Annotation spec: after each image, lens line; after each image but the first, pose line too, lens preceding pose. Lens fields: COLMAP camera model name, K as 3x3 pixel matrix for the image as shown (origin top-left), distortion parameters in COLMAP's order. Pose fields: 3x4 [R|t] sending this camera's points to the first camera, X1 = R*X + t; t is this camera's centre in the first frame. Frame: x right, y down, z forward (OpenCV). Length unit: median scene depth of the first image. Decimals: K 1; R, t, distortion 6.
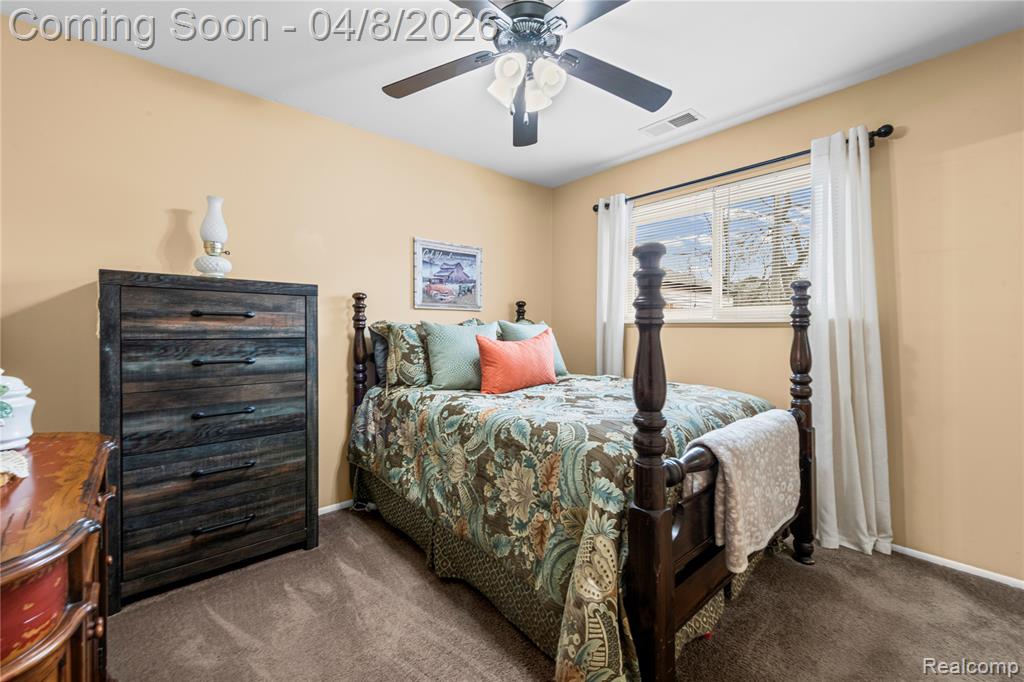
lens RADIAL K [[408.5, 0, 508.1], [0, 408.5, 338.4], [0, 0, 1]] dist [0.012200, -0.002948]
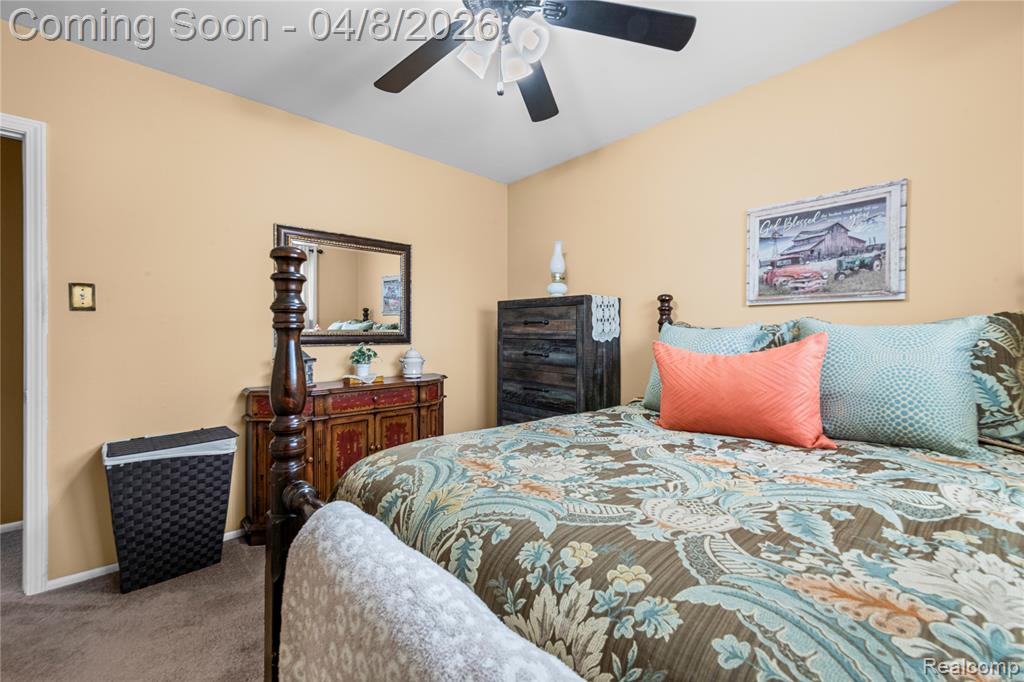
lens RADIAL K [[408.5, 0, 508.1], [0, 408.5, 334.5], [0, 0, 1]] dist [0.012200, -0.002948]
pose [[0.023533, 0.013807, -0.999628, 0.712331], [-0.023339, 0.999640, 0.013258, -0.029167], [0.999451, 0.023018, 0.023847, 0.772709]]
